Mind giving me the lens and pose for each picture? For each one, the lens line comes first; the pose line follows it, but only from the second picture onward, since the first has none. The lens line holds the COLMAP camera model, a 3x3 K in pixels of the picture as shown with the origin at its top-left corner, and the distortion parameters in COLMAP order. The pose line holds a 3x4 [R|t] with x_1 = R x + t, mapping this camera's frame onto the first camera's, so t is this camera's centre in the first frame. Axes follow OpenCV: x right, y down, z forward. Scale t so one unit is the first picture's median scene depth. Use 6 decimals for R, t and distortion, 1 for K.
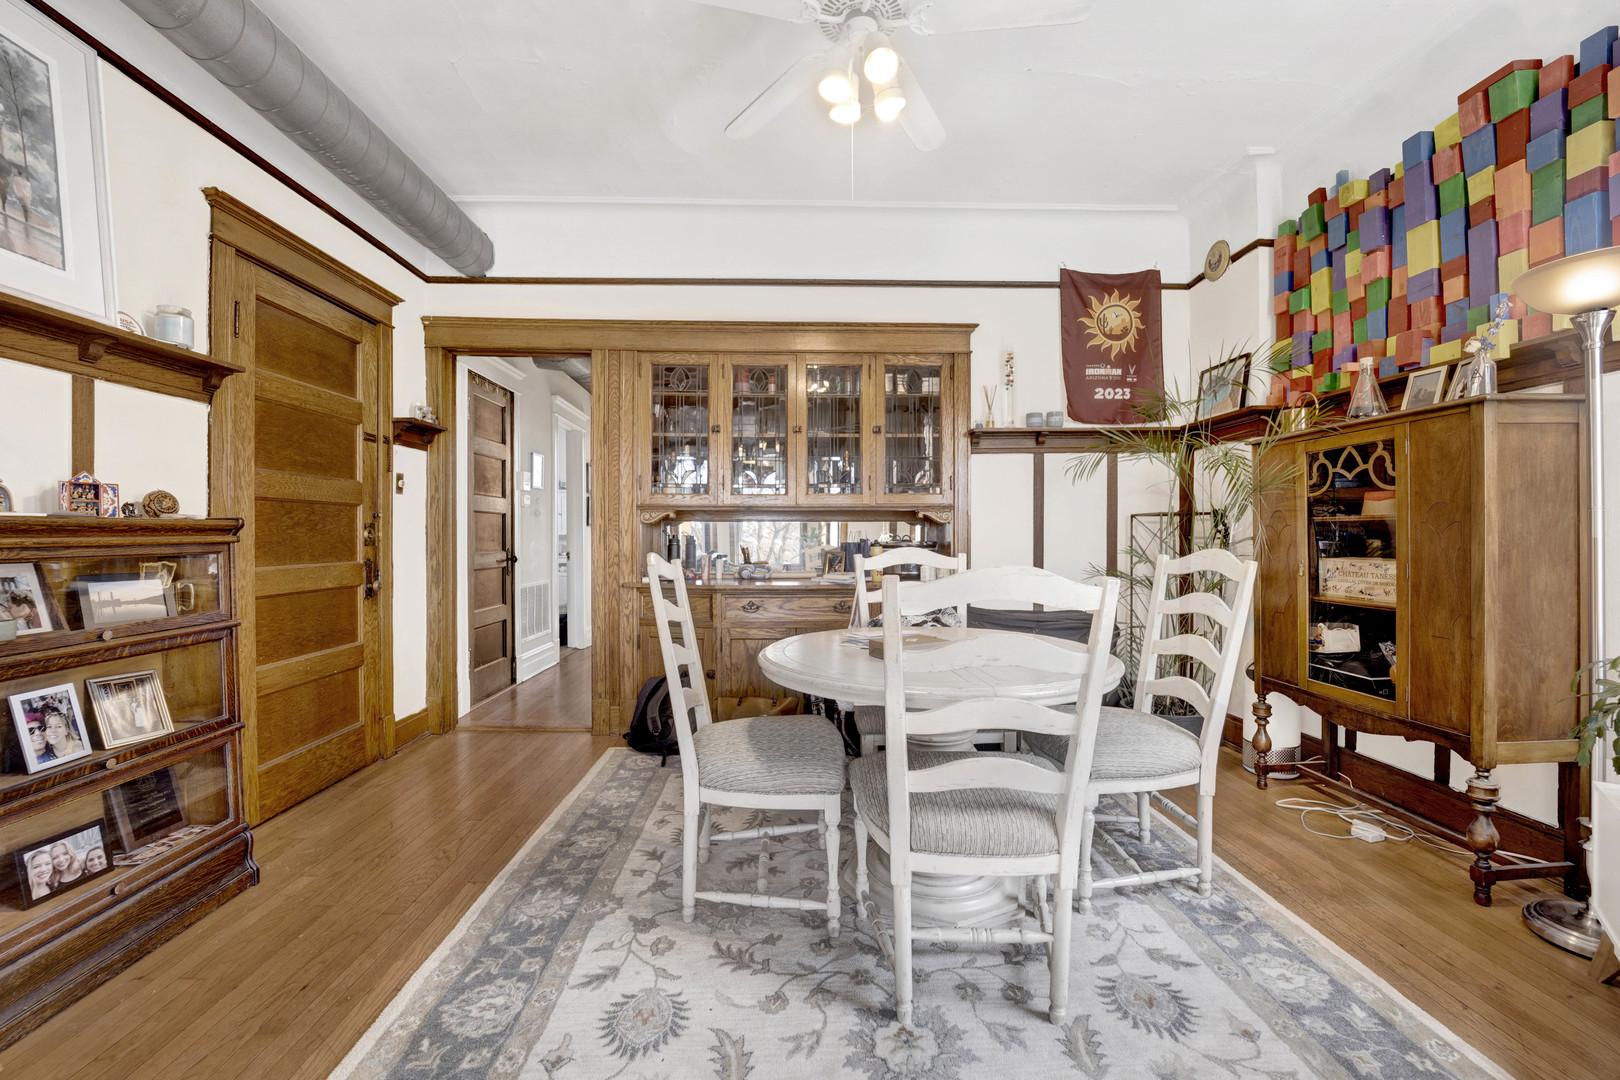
lens RADIAL K [[655.9, 0, 810.0], [0, 655.9, 540.0], [0, 0, 1]] dist [0.000699, 0.000003]
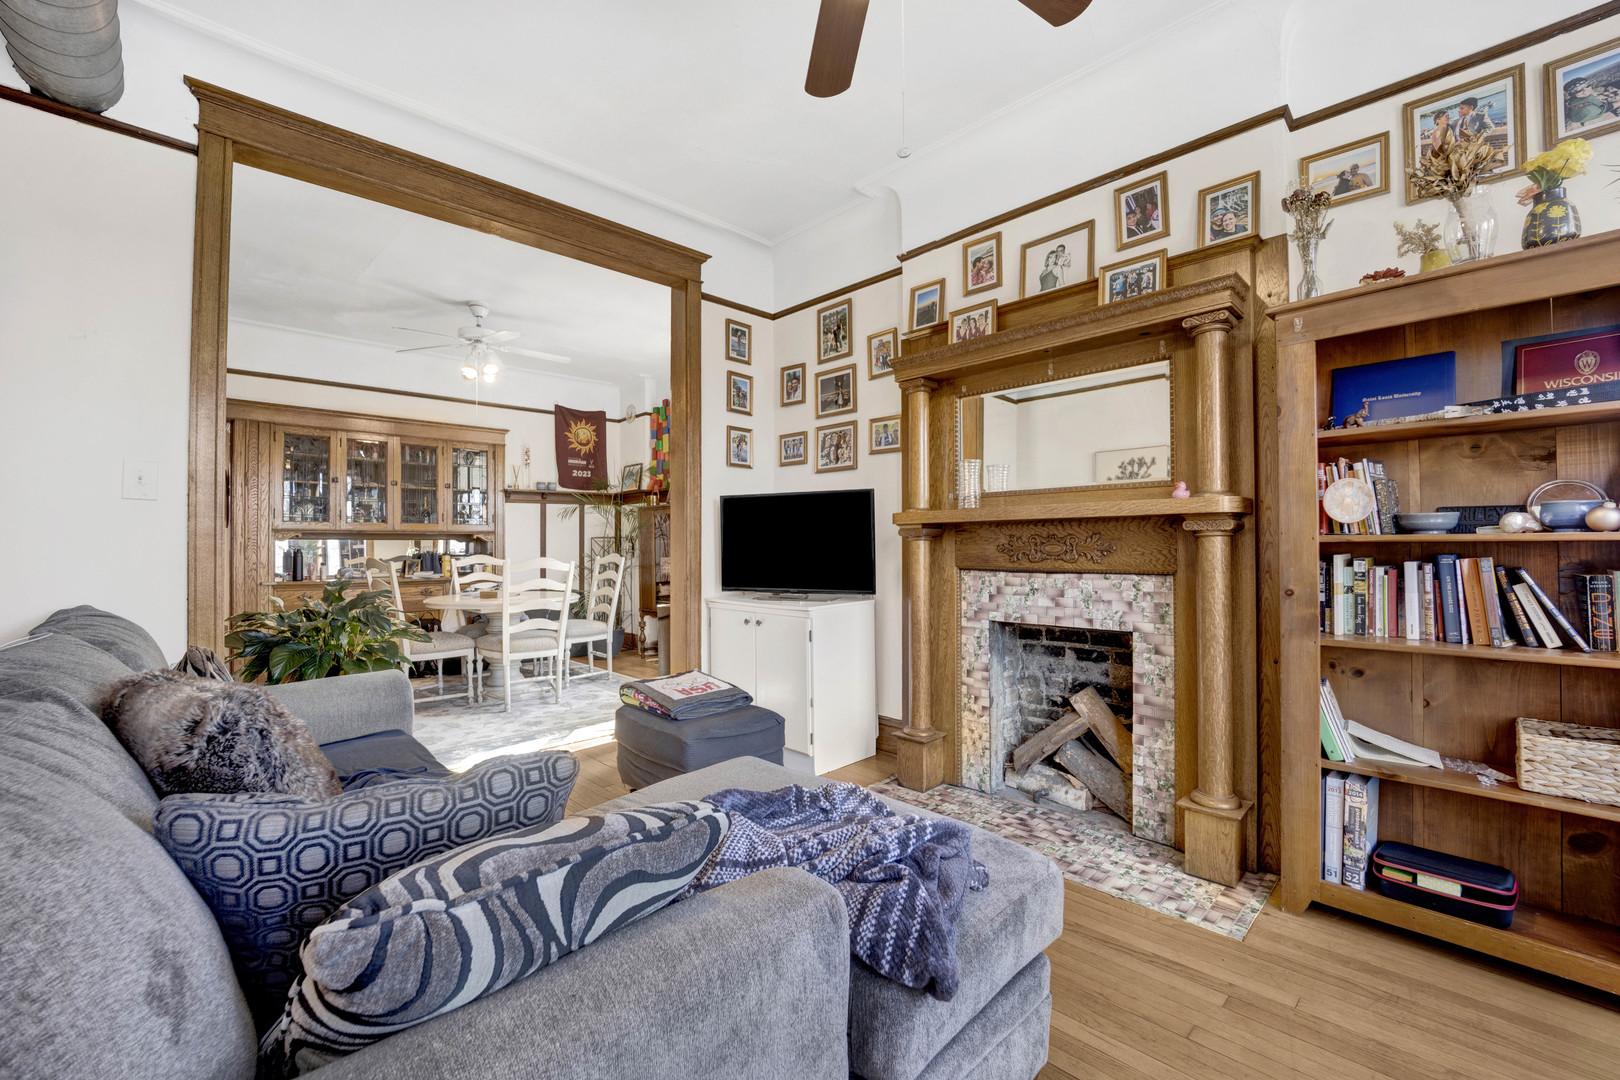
lens RADIAL K [[675.2, 0, 810.0], [0, 675.2, 540.0], [0, 0, 1]] dist [-0.044707, -0.000015]
pose [[0.741277, 0.005060, 0.671180, -0.363934], [0.010471, 0.999763, -0.019101, 0.013123], [-0.671117, 0.021187, 0.741048, -0.907787]]
